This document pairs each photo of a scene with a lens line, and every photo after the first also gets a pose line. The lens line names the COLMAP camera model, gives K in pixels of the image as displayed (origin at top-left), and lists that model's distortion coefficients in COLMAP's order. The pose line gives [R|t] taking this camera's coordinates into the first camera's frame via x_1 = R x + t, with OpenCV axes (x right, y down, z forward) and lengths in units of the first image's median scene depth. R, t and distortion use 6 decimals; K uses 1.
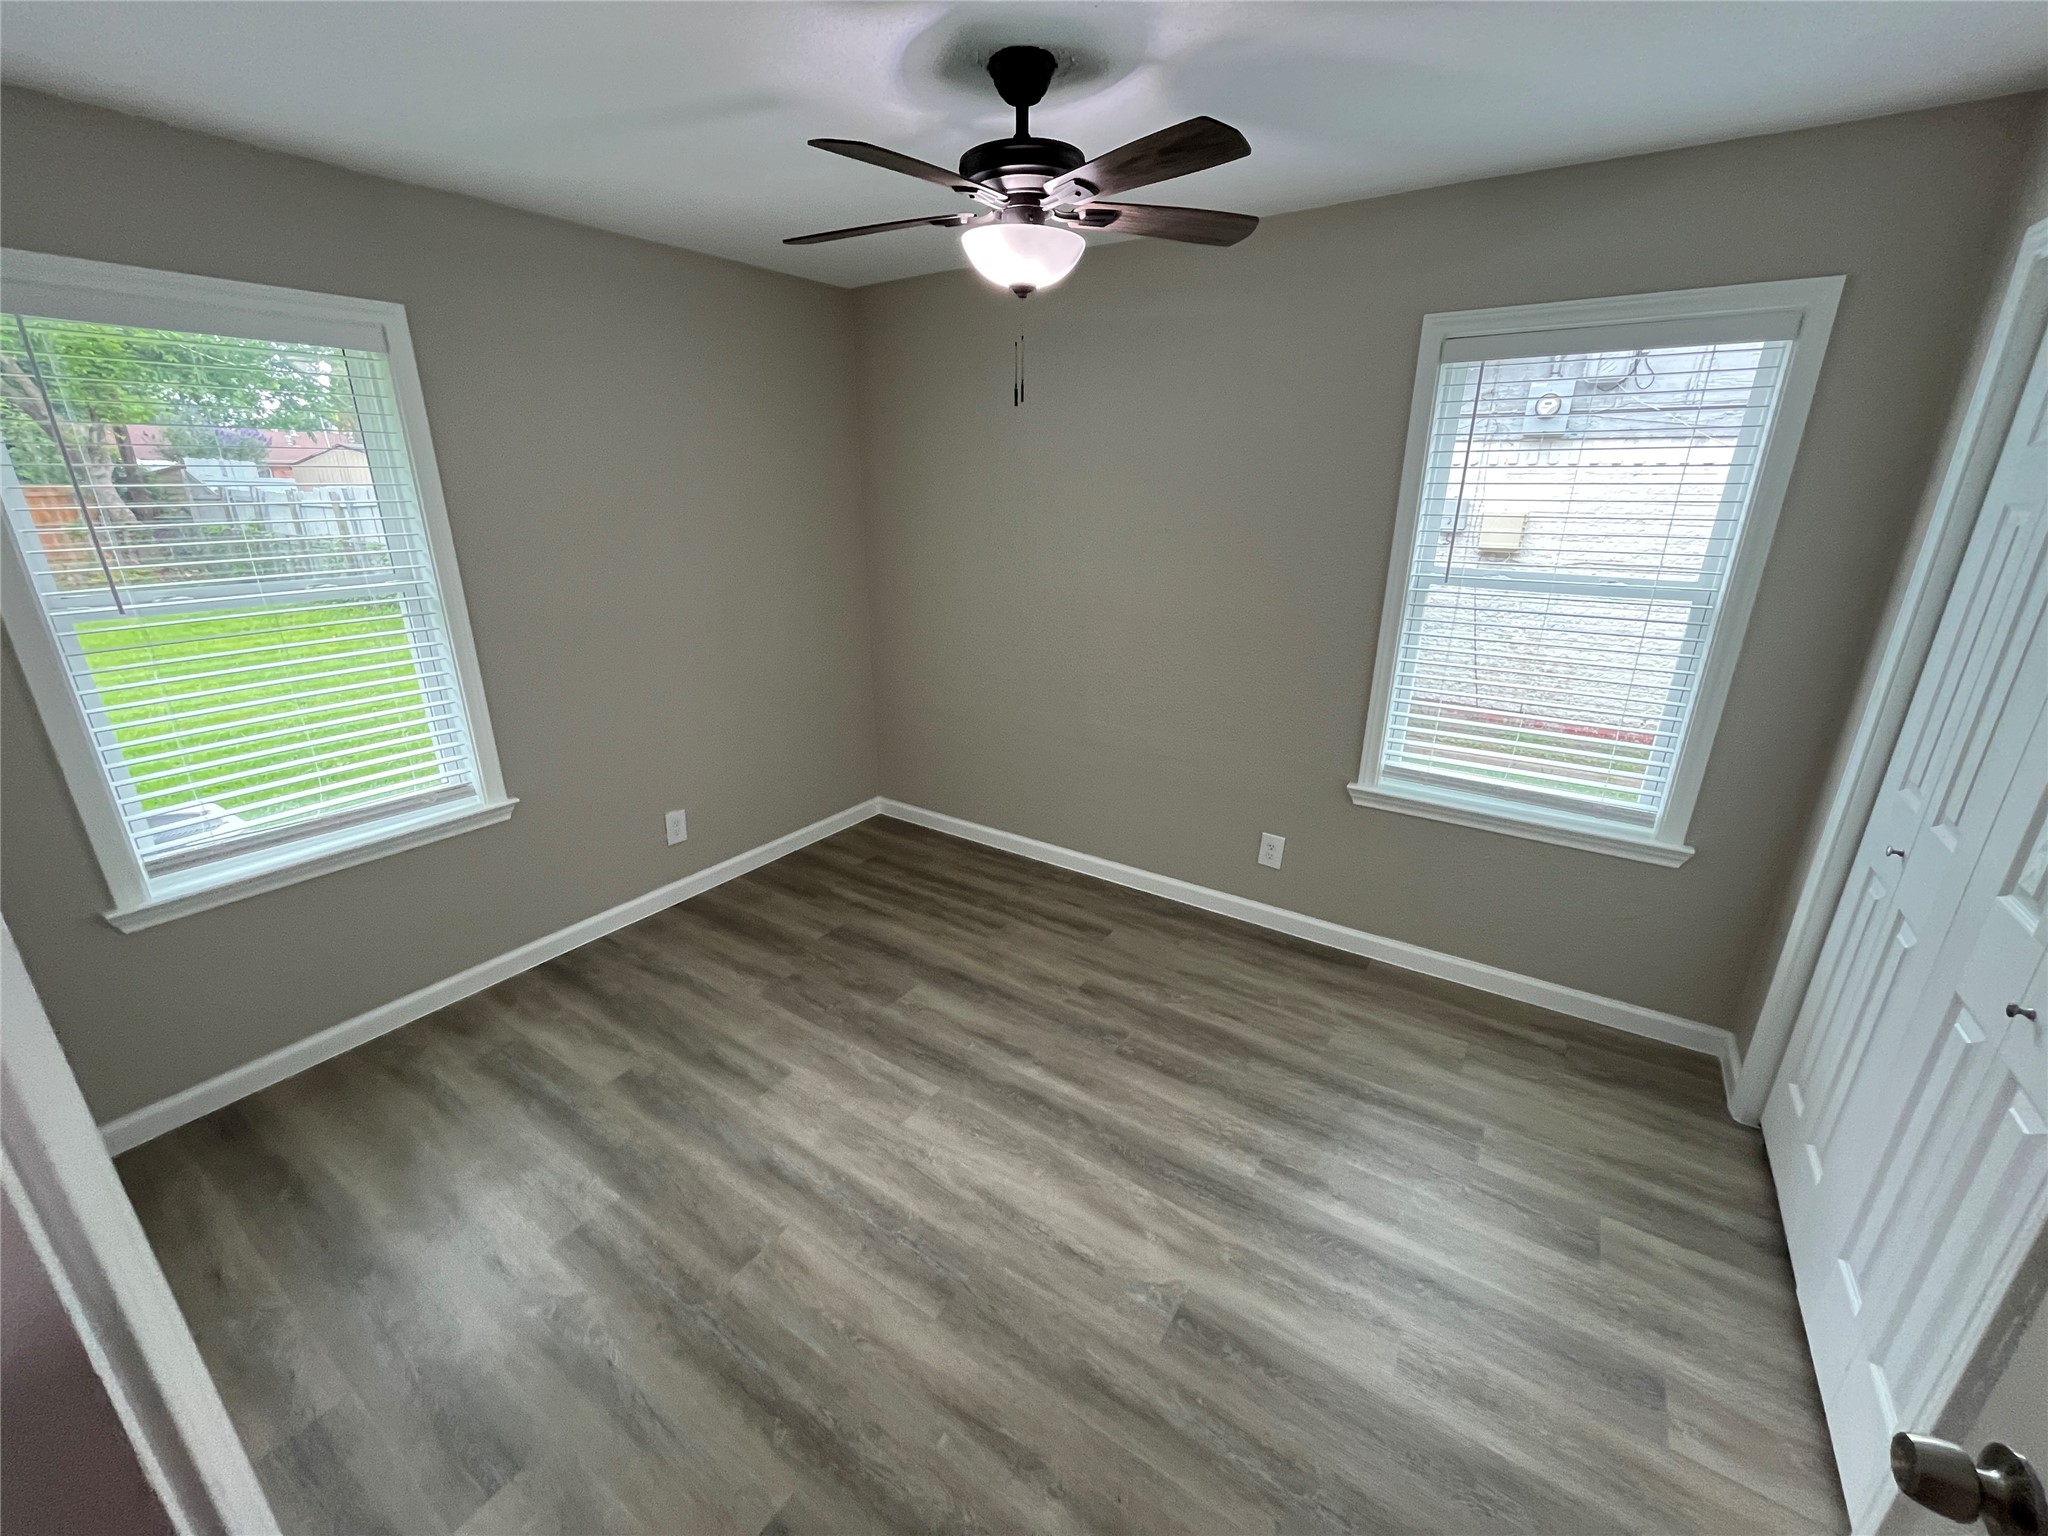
lens RADIAL K [[829.7, 0, 1024.0], [0, 829.7, 768.0], [0, 0, 1]] dist [-0.001069, 0.000870]
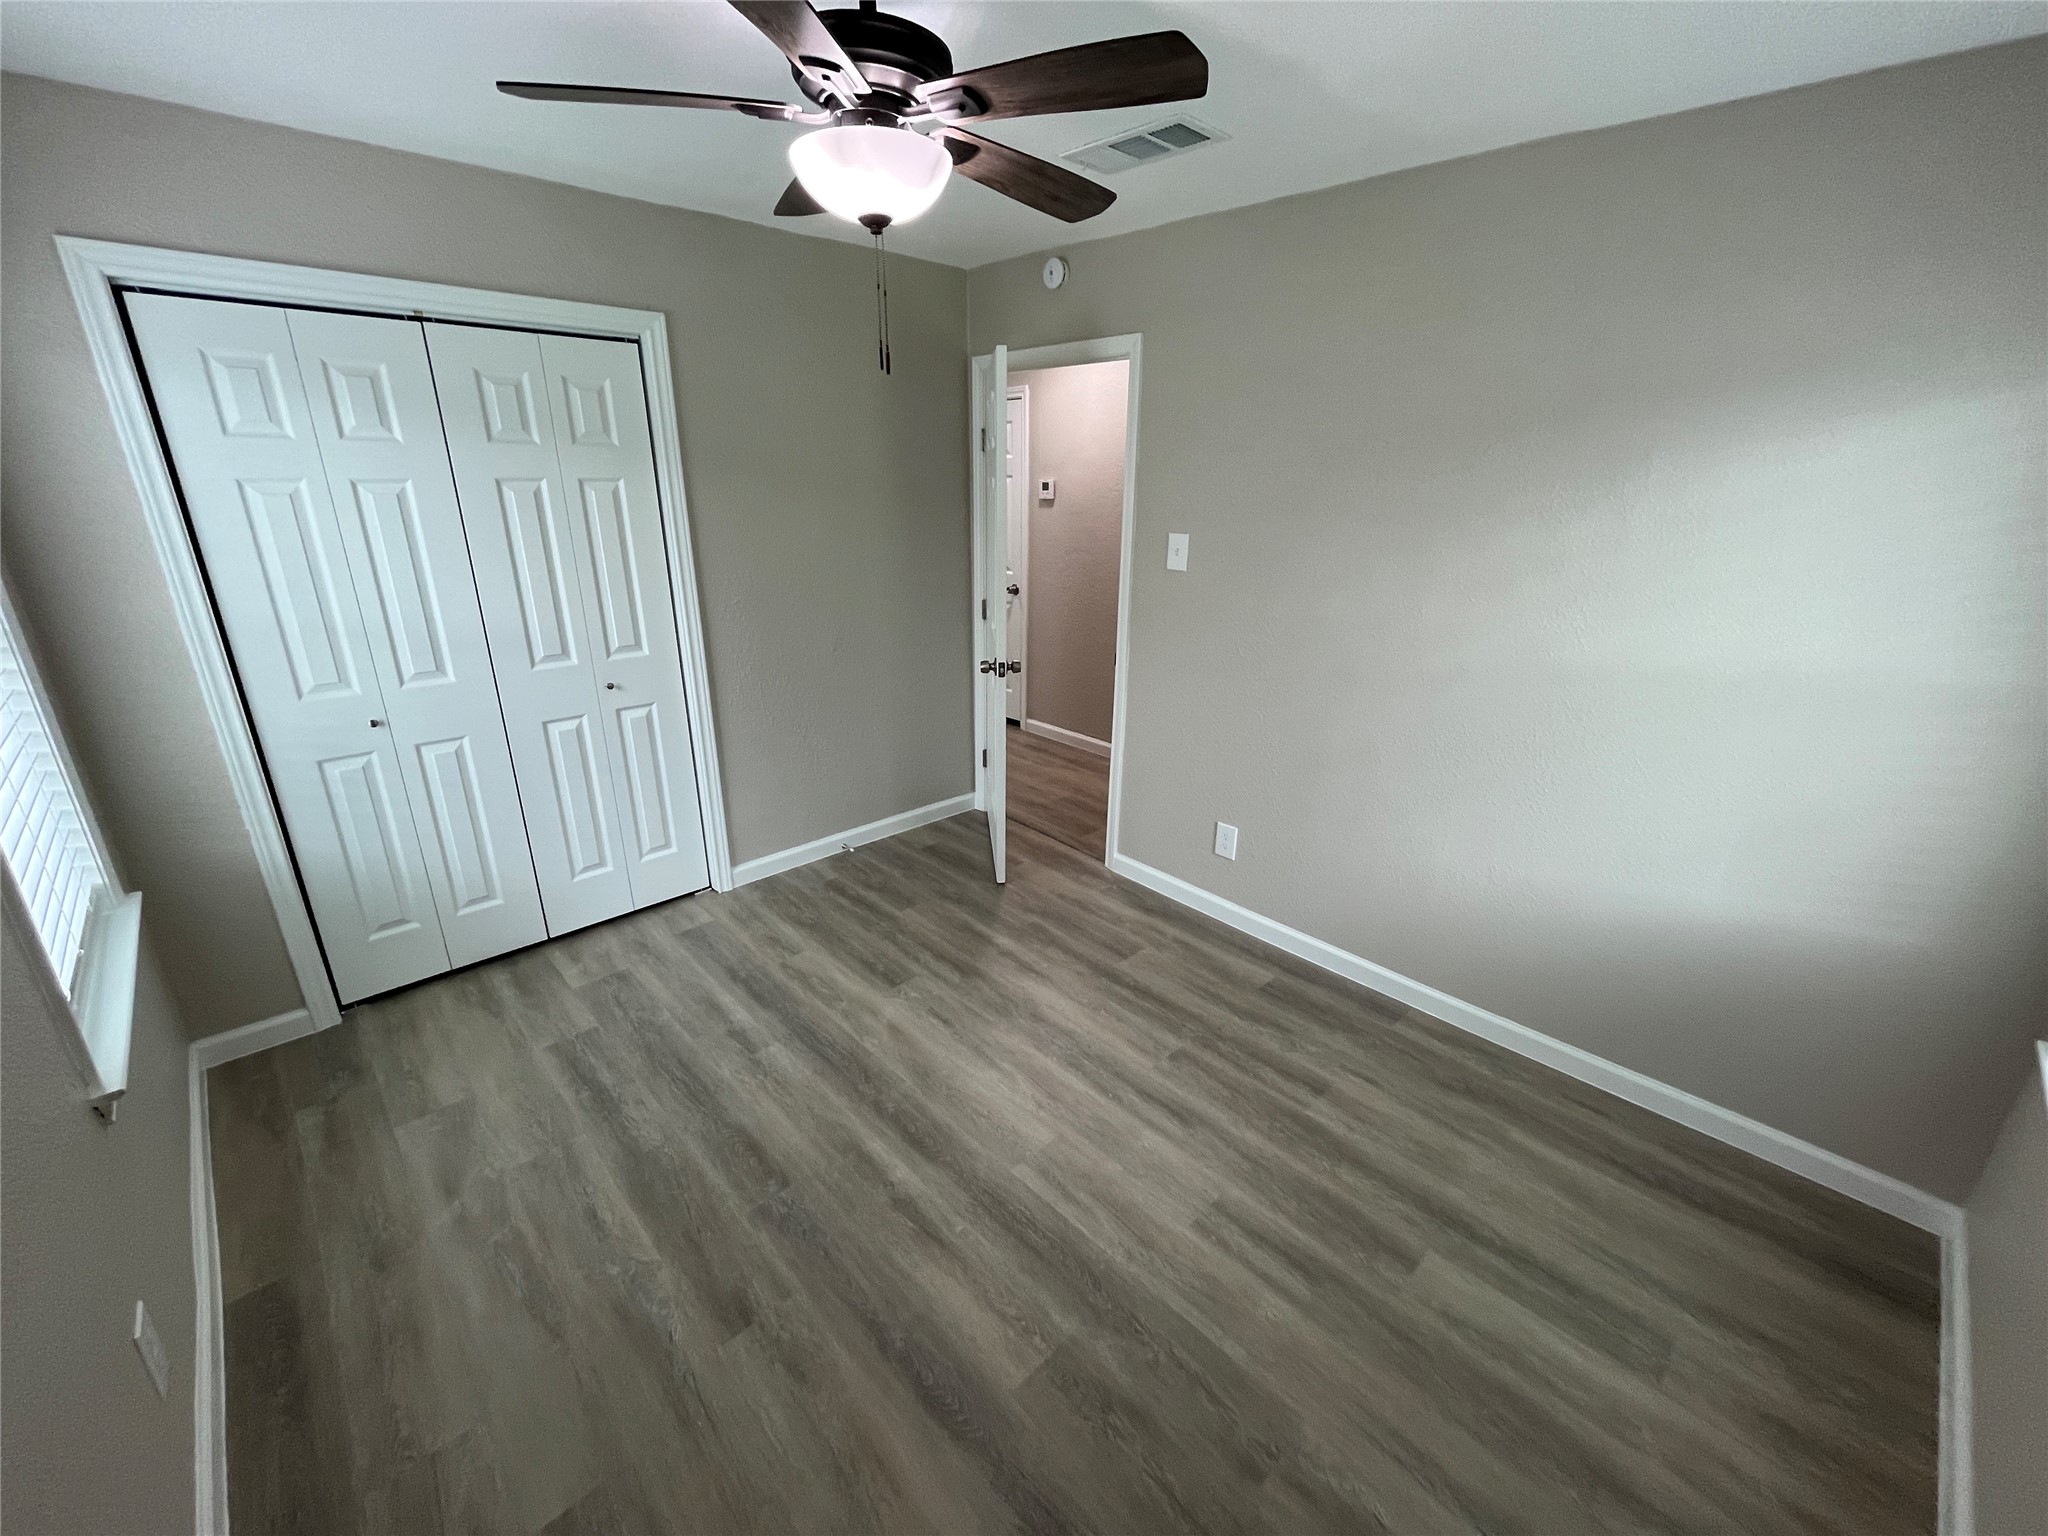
lens RADIAL K [[827.9, 0, 1031.5], [0, 827.9, 775.7], [0, 0, 1]] dist [0.024577, -0.023055]
pose [[-0.978234, -0.084662, 0.189449, -0.258470], [0.053921, 0.777908, 0.626060, -0.496576], [-0.200378, 0.622648, -0.756411, 1.432222]]
